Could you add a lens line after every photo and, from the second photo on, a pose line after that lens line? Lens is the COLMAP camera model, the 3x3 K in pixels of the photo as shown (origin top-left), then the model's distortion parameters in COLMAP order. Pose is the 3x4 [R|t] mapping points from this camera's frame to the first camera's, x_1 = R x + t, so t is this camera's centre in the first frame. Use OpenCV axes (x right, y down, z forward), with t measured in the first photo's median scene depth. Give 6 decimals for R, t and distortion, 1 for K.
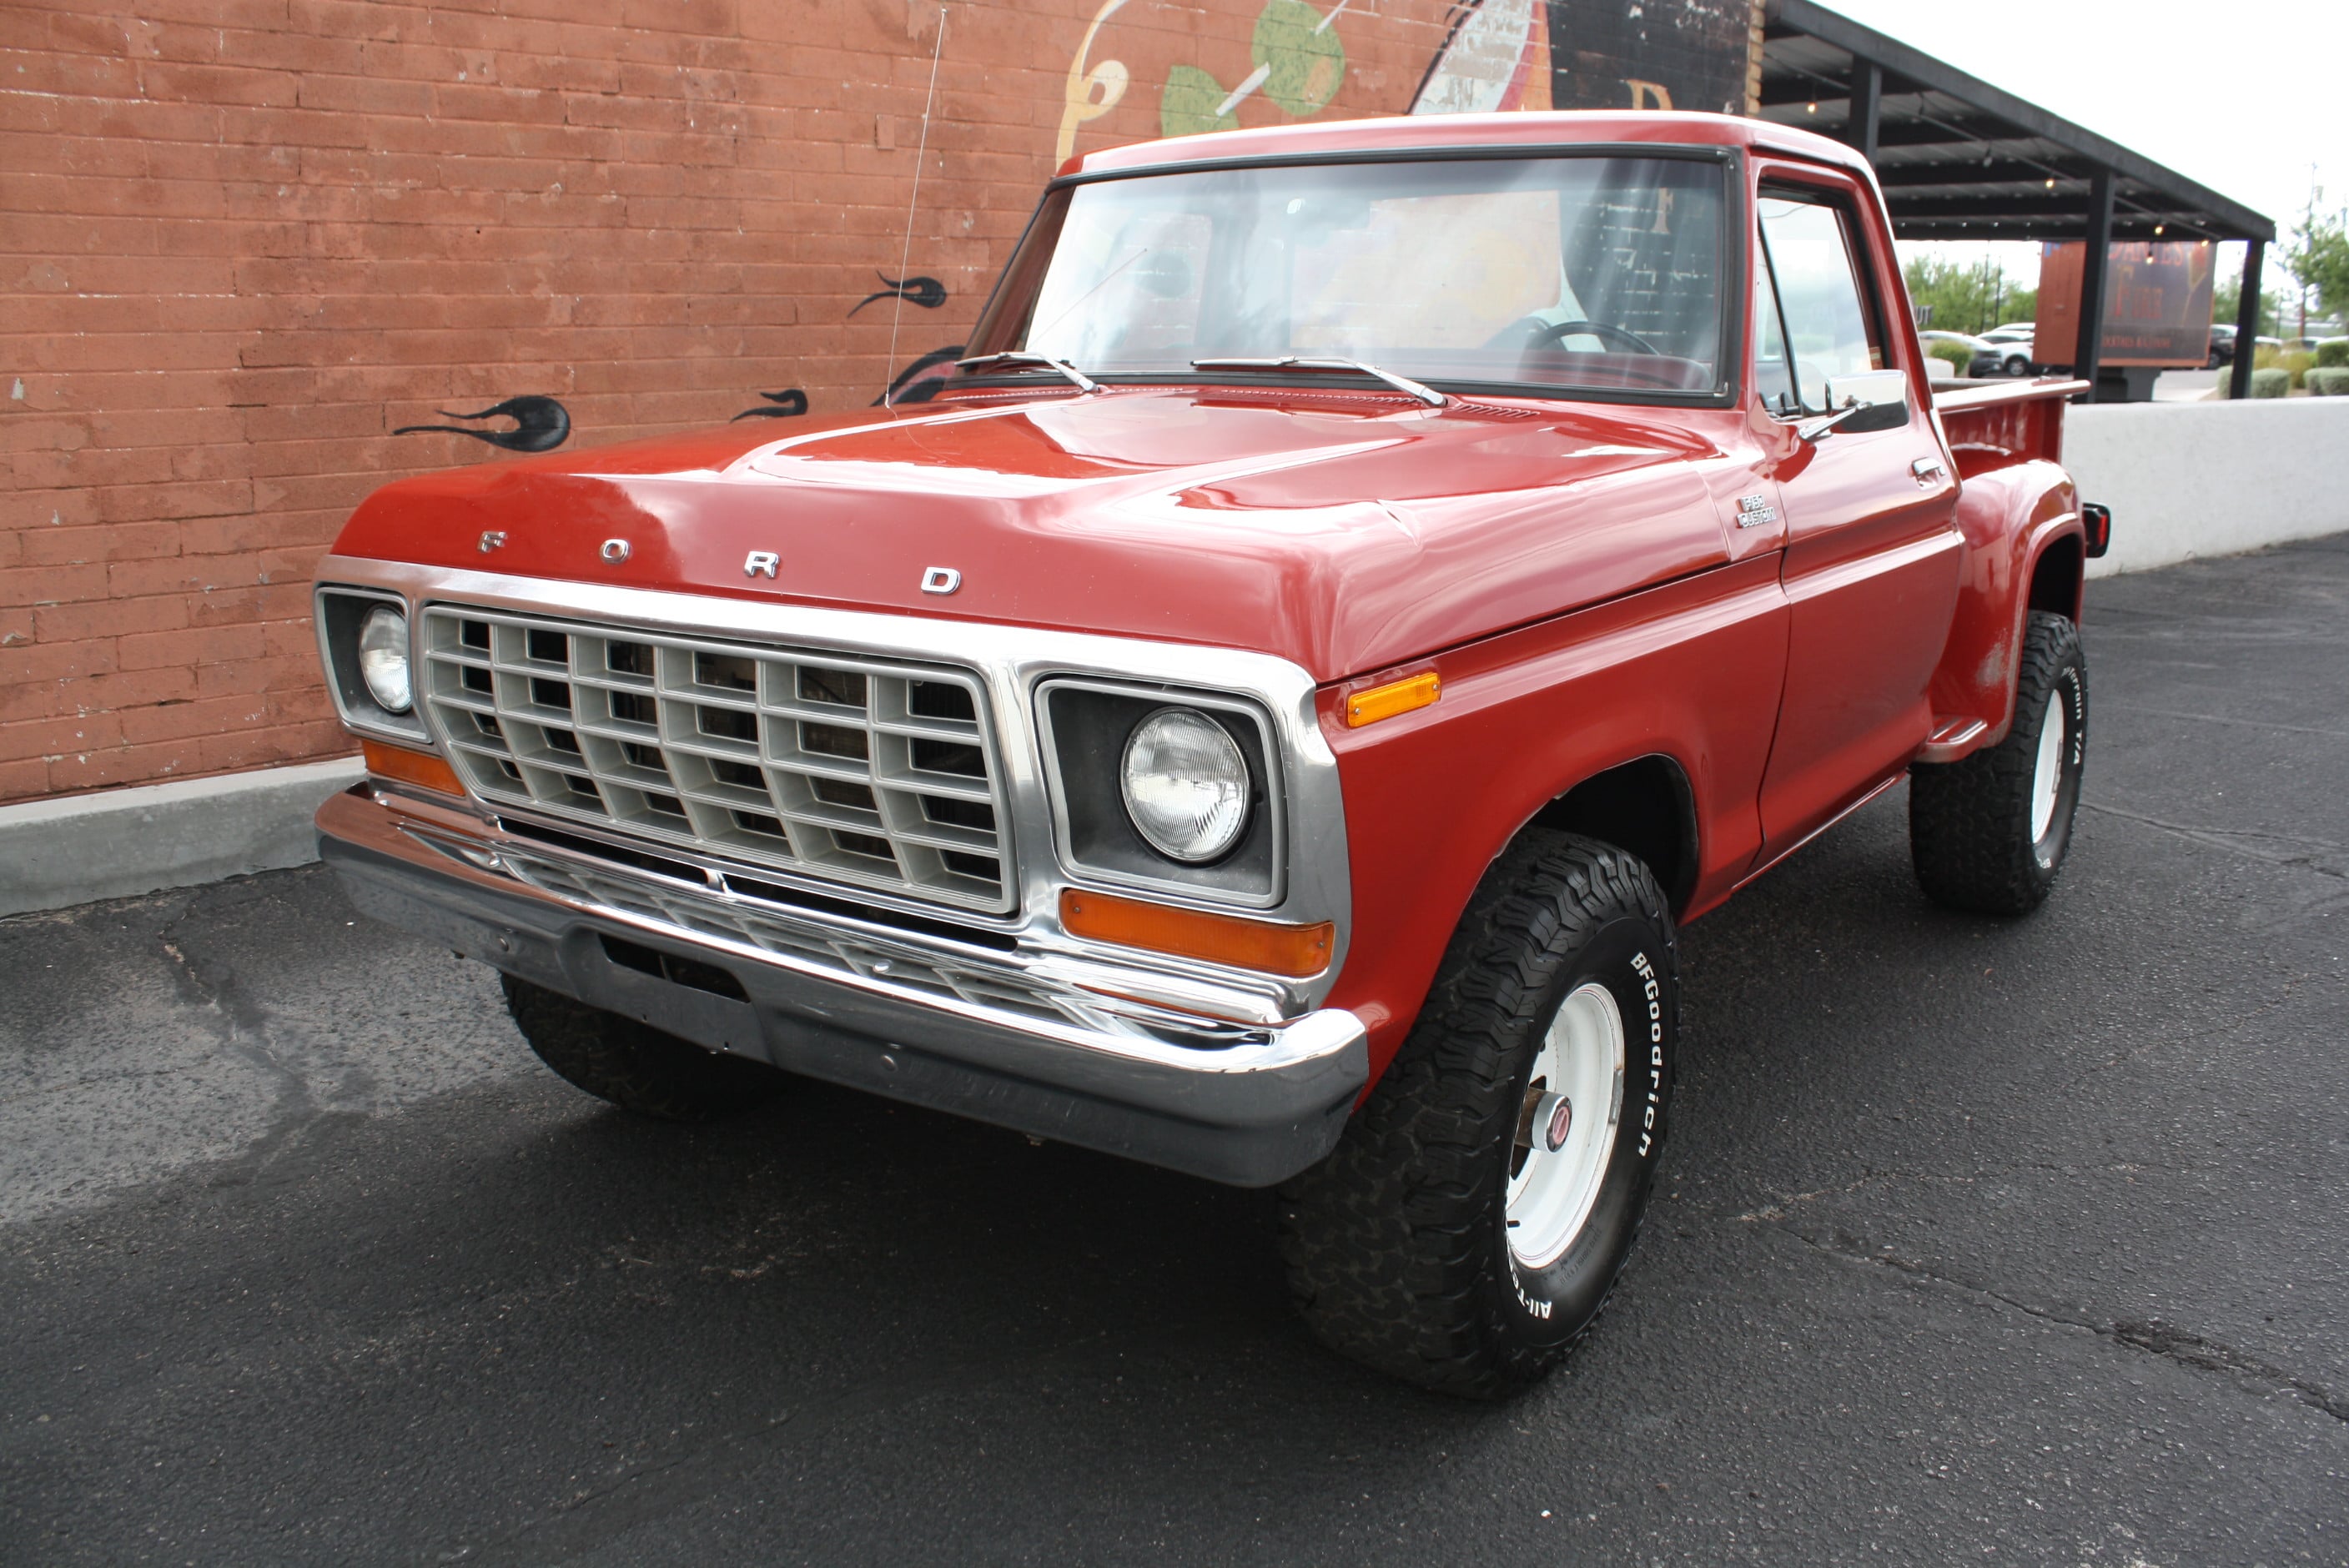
lens RADIAL K [[1982.5, 0, 1190.2], [0, 1982.5, 774.2], [0, 0, 1]] dist [-0.162957, 0.145474]
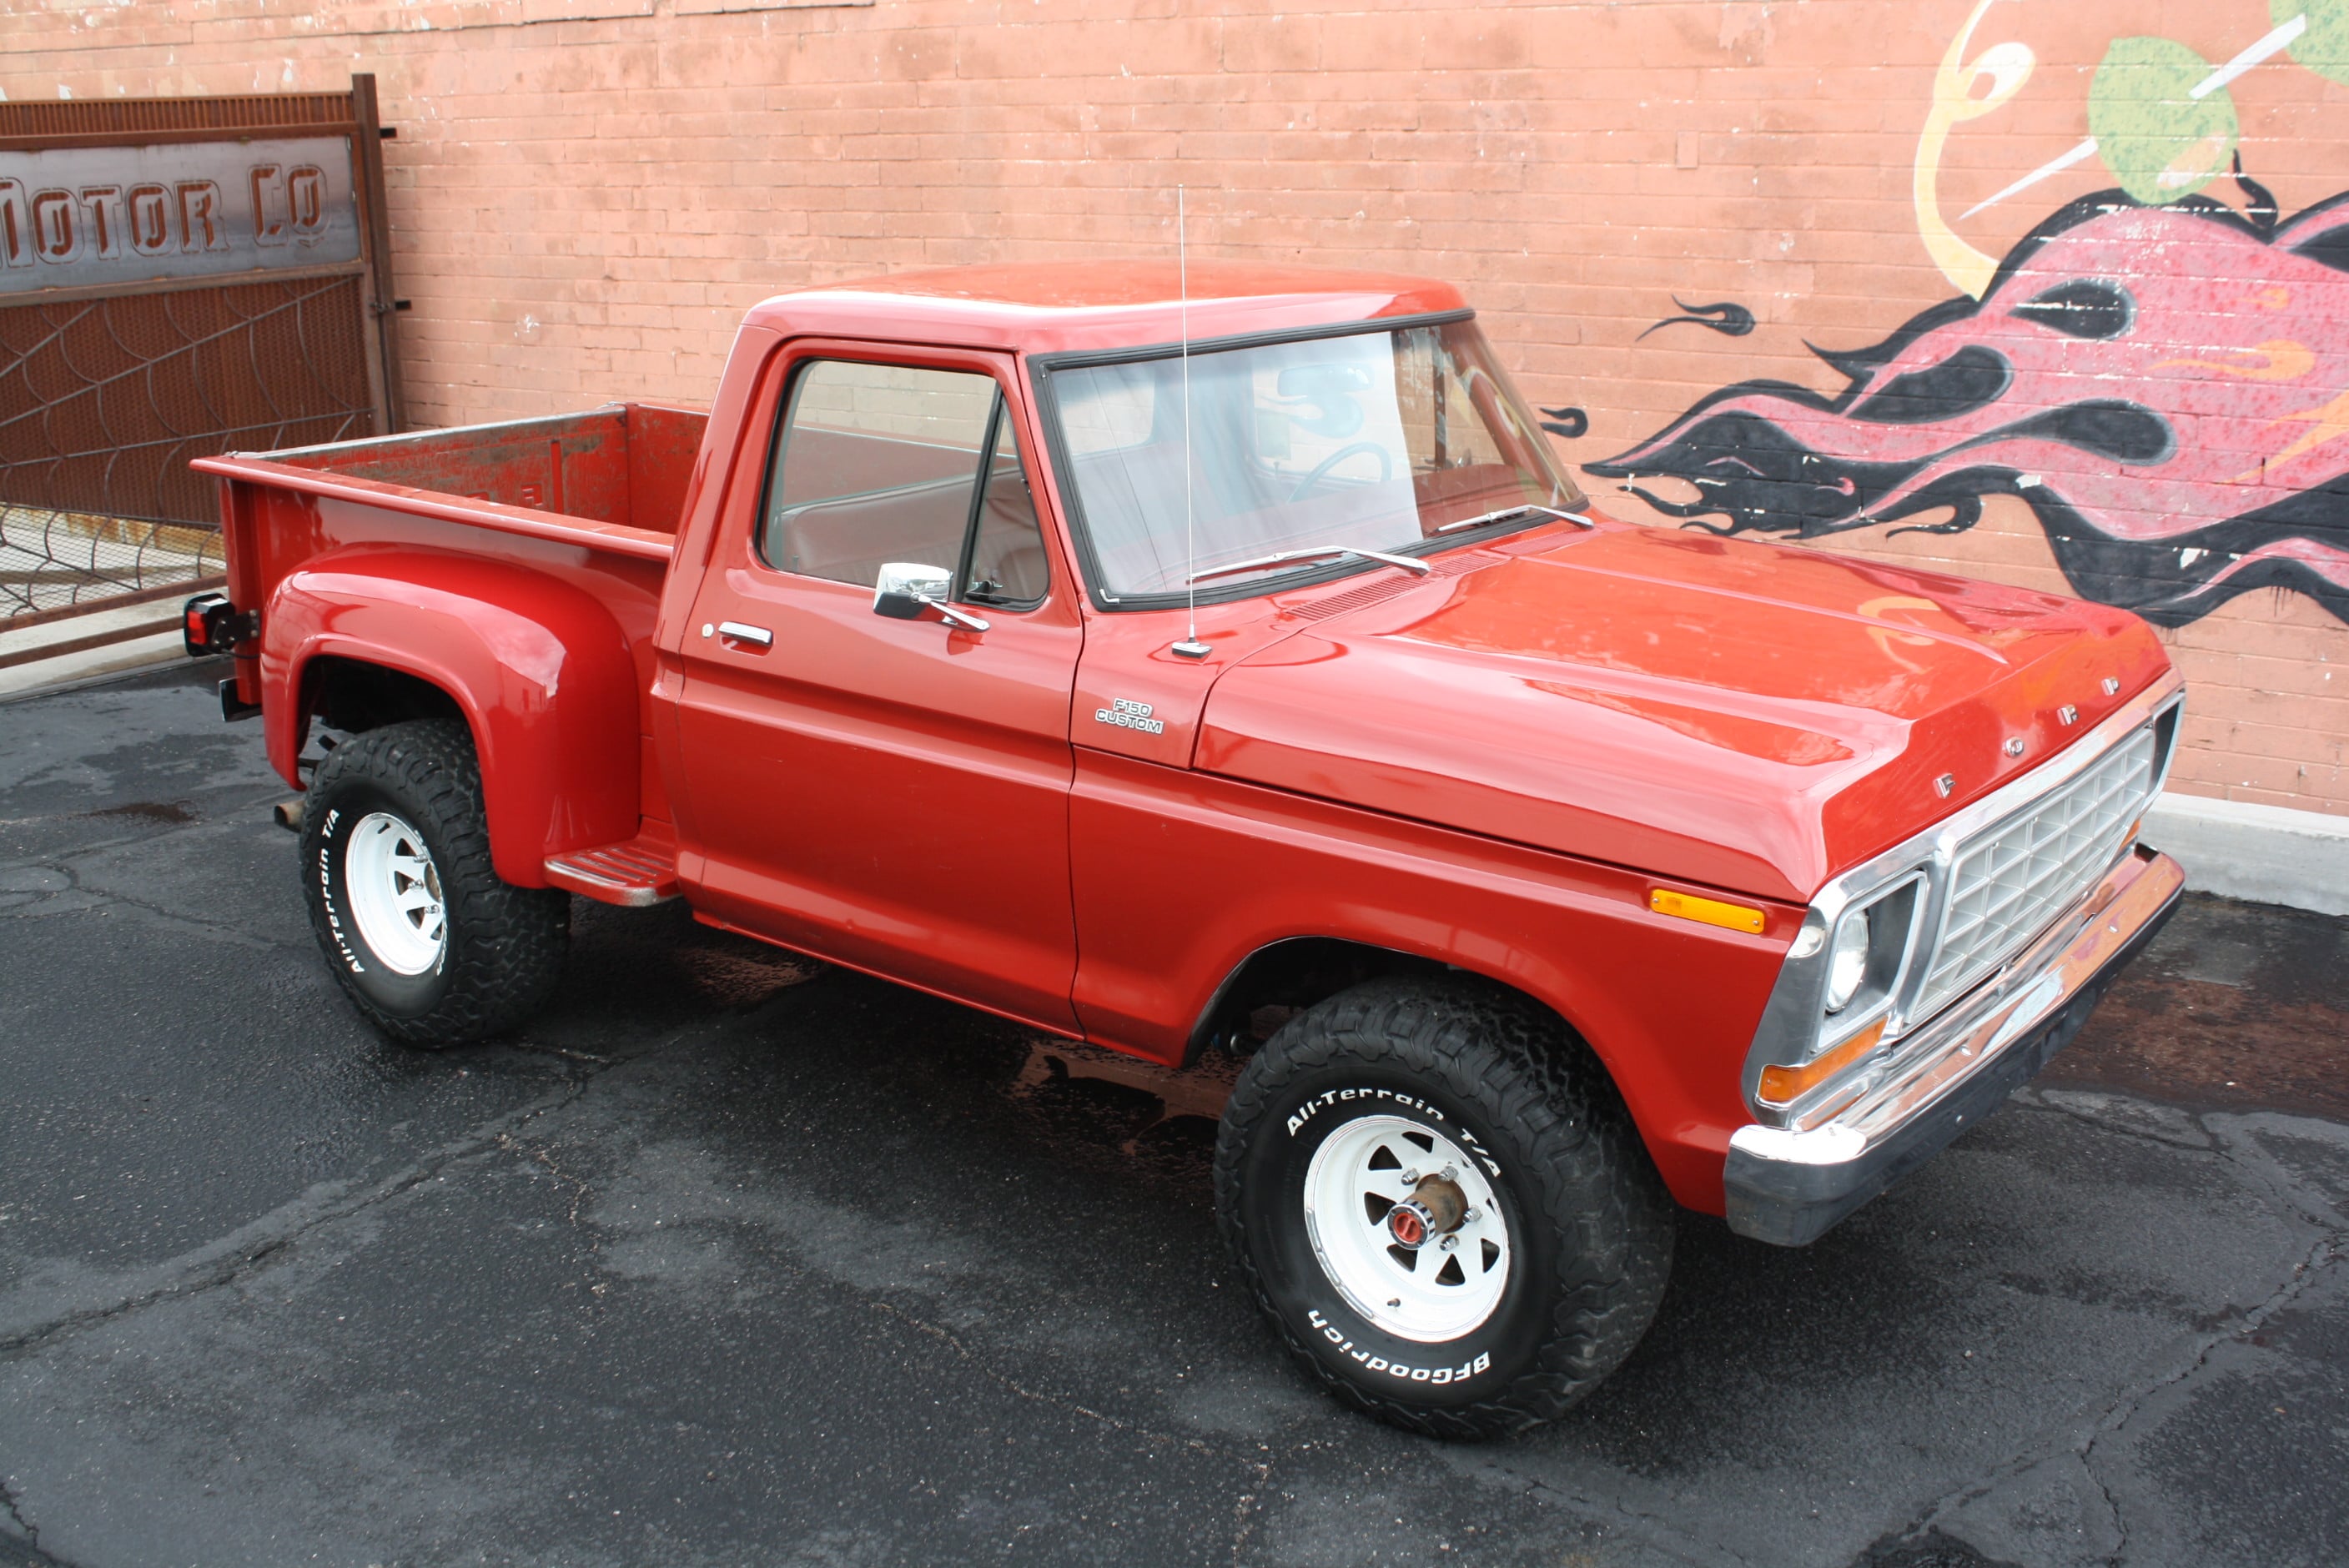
lens RADIAL K [[2390.1, 0, 1207.0], [0, 2390.1, 771.2], [0, 0, 1]] dist [-0.134257, 0.158203]
pose [[0.246084, 0.246228, -0.937451, 1.035479], [-0.207759, 0.958113, 0.197117, -0.238568], [0.946720, 0.146256, 0.286933, 0.537211]]
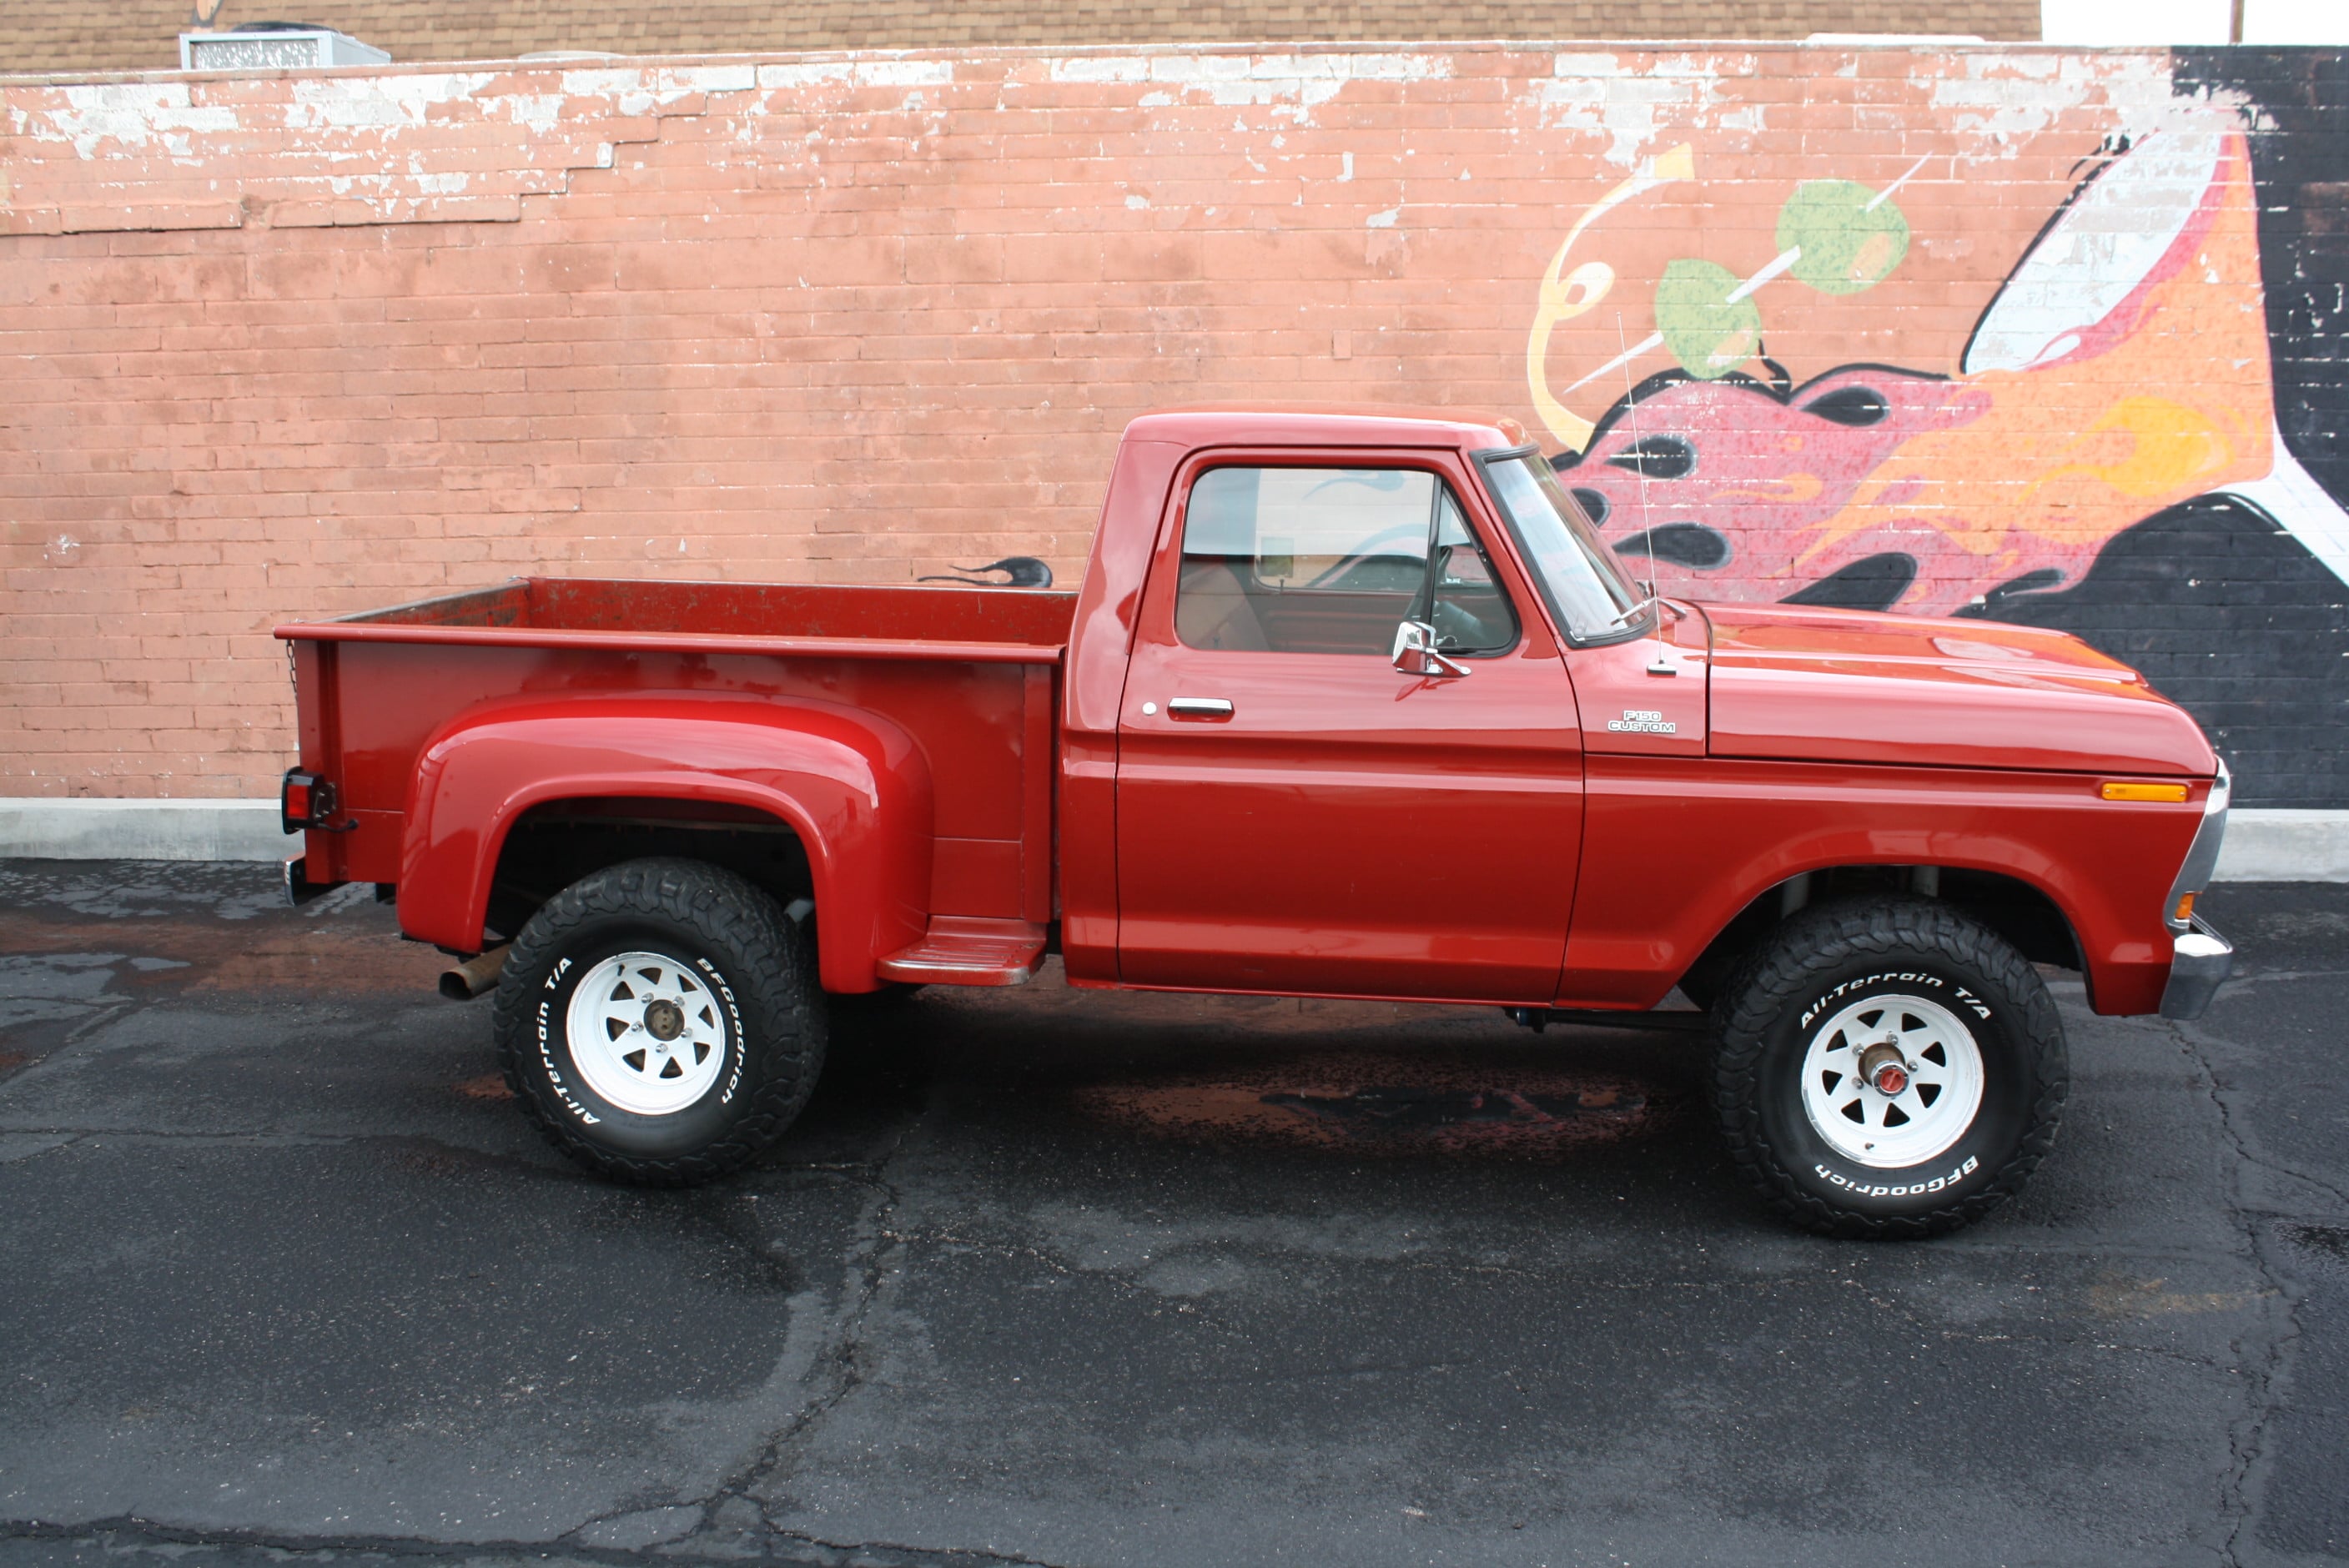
lens RADIAL K [[2178.9, 0, 1209.8], [0, 2178.9, 767.3], [0, 0, 1]] dist [-0.149631, 0.153430]
pose [[0.697203, 0.107139, -0.708823, 0.828317], [-0.147331, 0.989077, 0.004583, -0.074707], [0.701571, 0.101236, 0.705372, 0.036251]]
